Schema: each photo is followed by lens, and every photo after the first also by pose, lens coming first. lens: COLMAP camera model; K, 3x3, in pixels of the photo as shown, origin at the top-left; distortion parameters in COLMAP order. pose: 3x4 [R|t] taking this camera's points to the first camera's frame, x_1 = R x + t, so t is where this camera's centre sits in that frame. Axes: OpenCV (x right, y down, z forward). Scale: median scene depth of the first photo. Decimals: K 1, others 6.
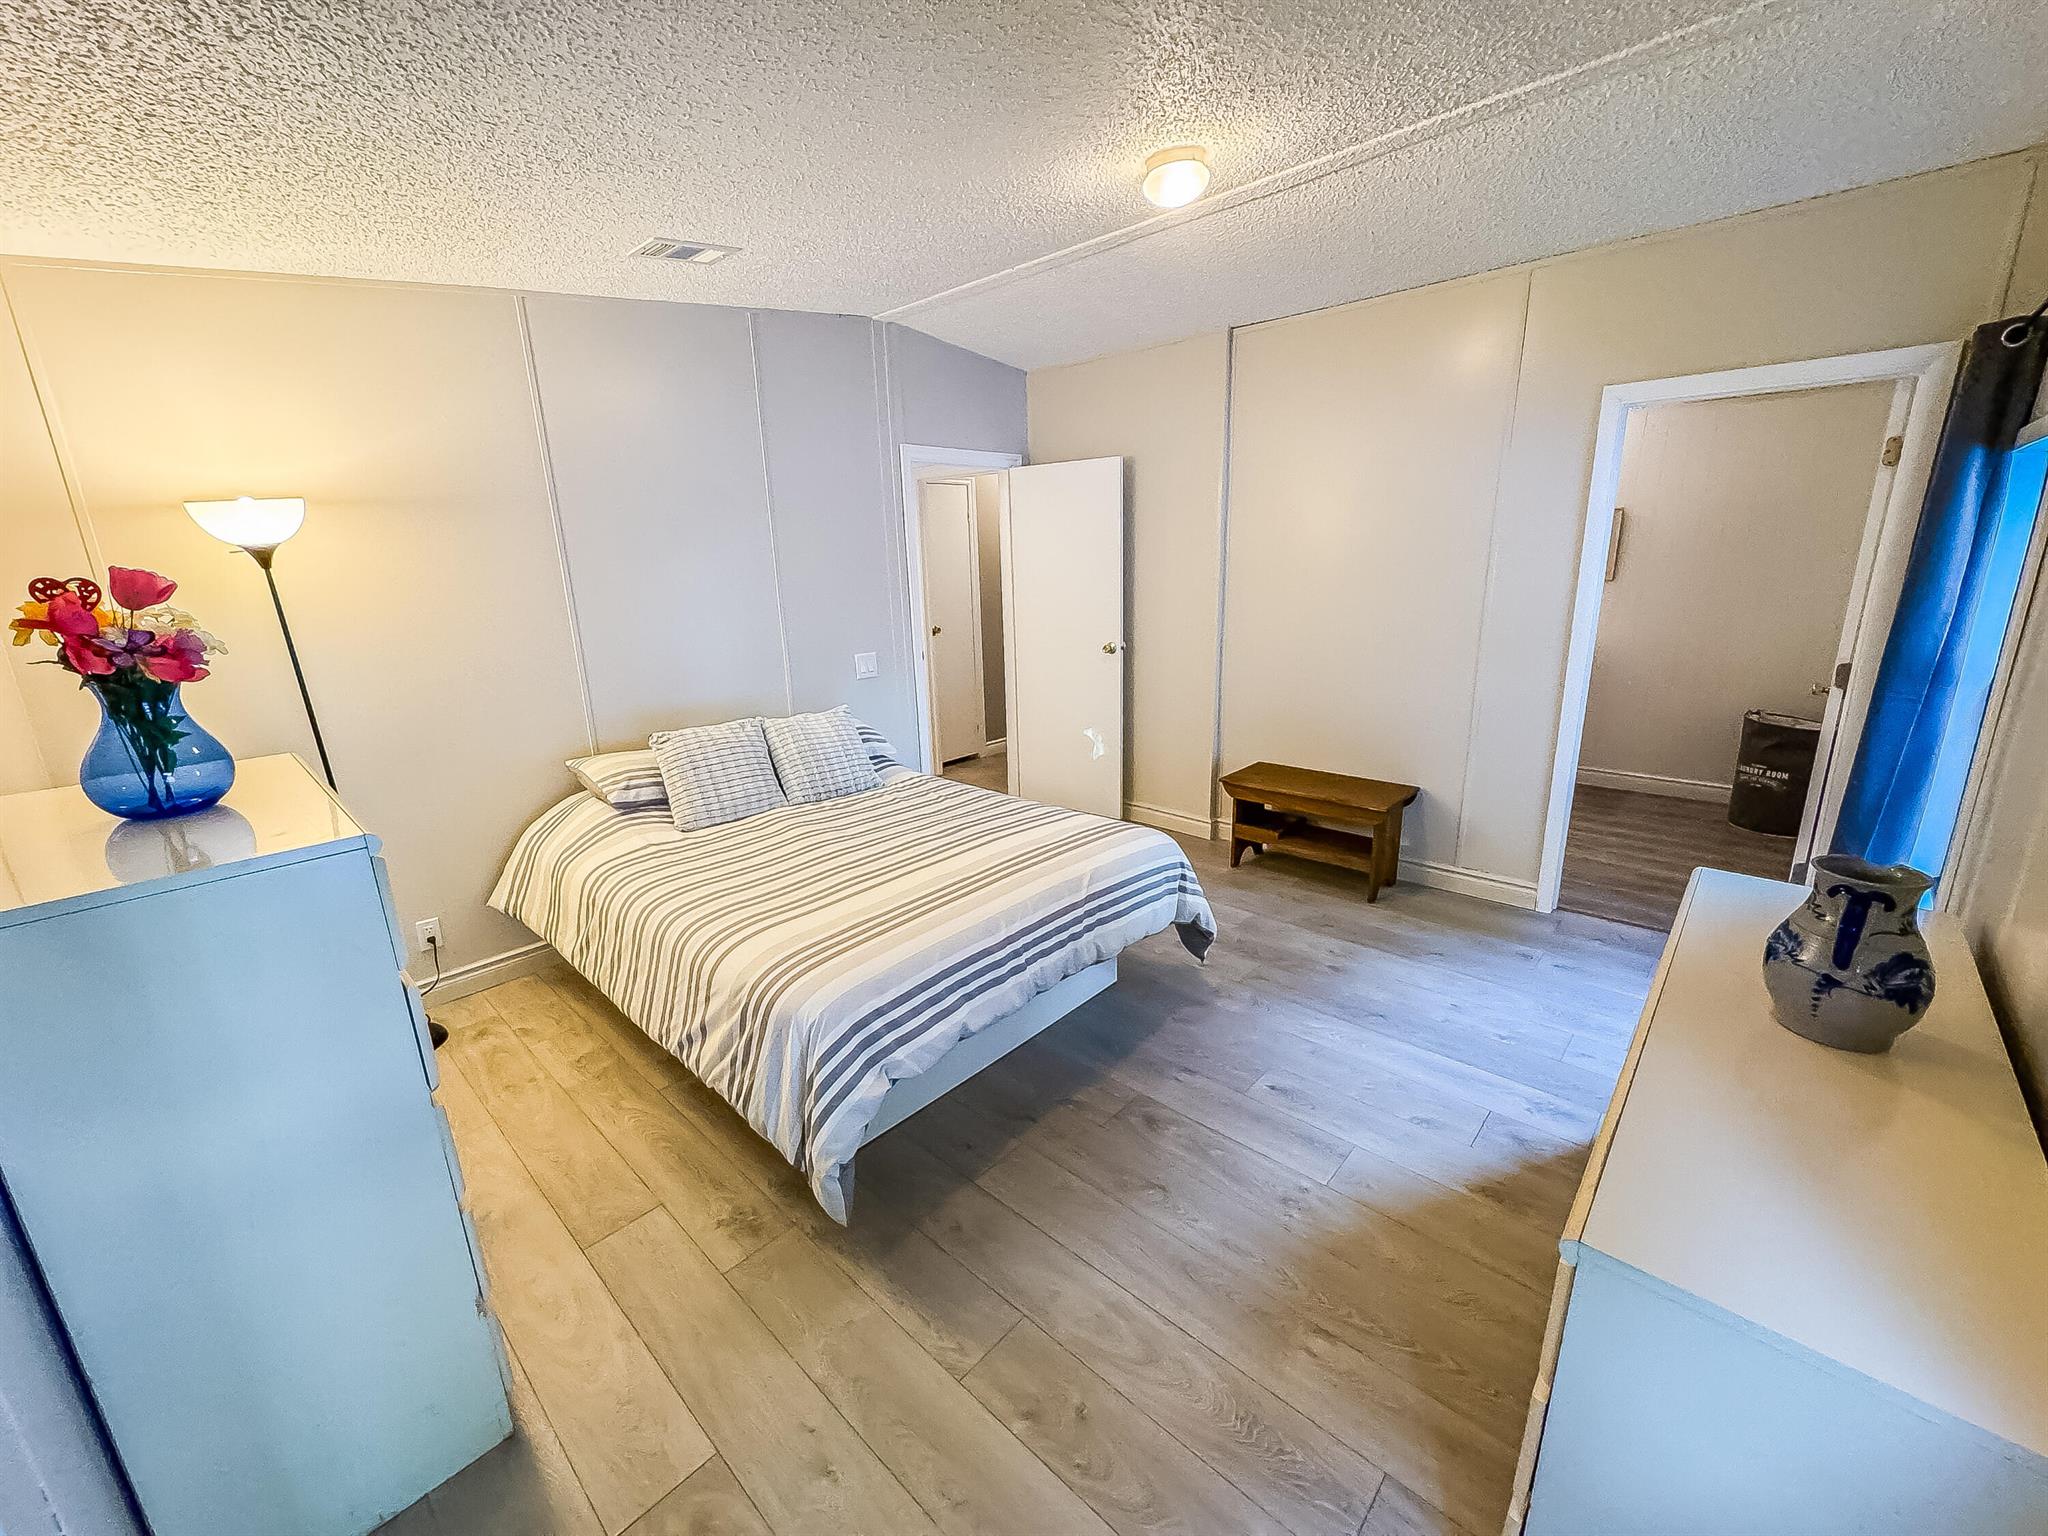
lens RADIAL K [[813.3, 0, 1027.8], [0, 813.3, 777.4], [0, 0, 1]] dist [-0.005801, 0.001007]
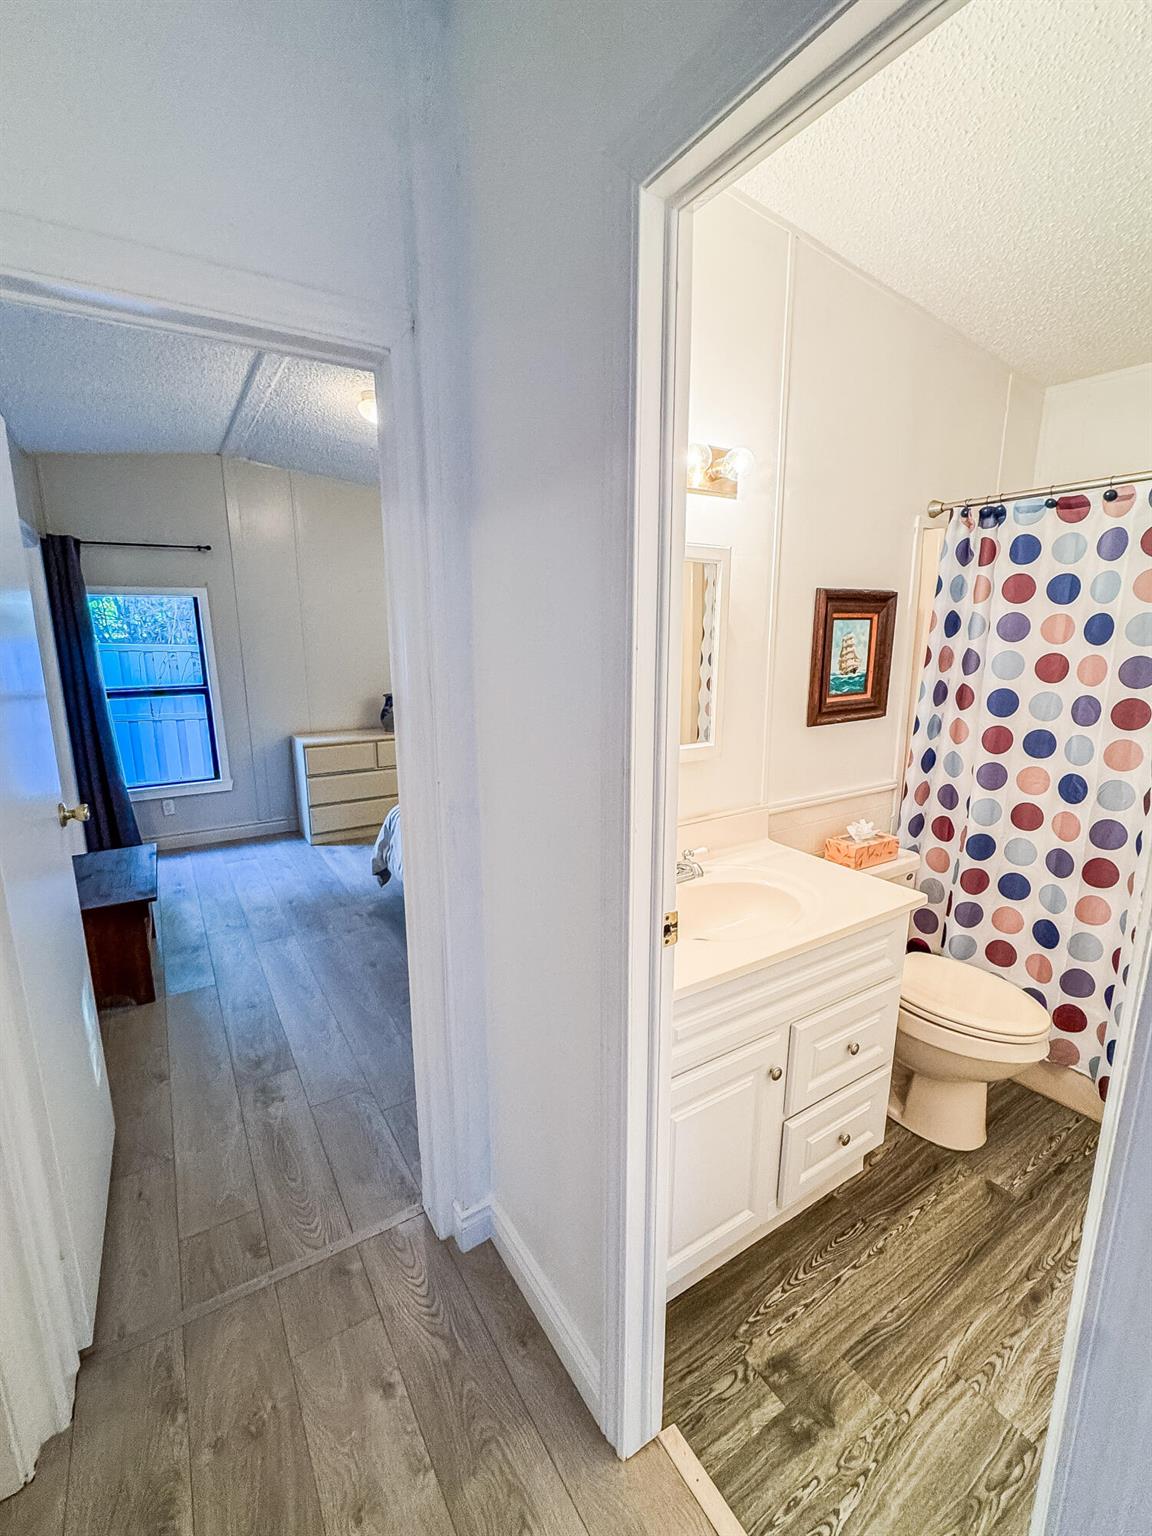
lens RADIAL K [[665.5, 0, 570.3], [0, 665.5, 770.3], [0, 0, 1]] dist [-0.000233, 0.000607]
pose [[-0.965483, -0.013077, 0.260138, -0.448058], [0.102492, 0.899094, 0.425588, -0.461837], [-0.239453, 0.437560, -0.866720, 1.866008]]
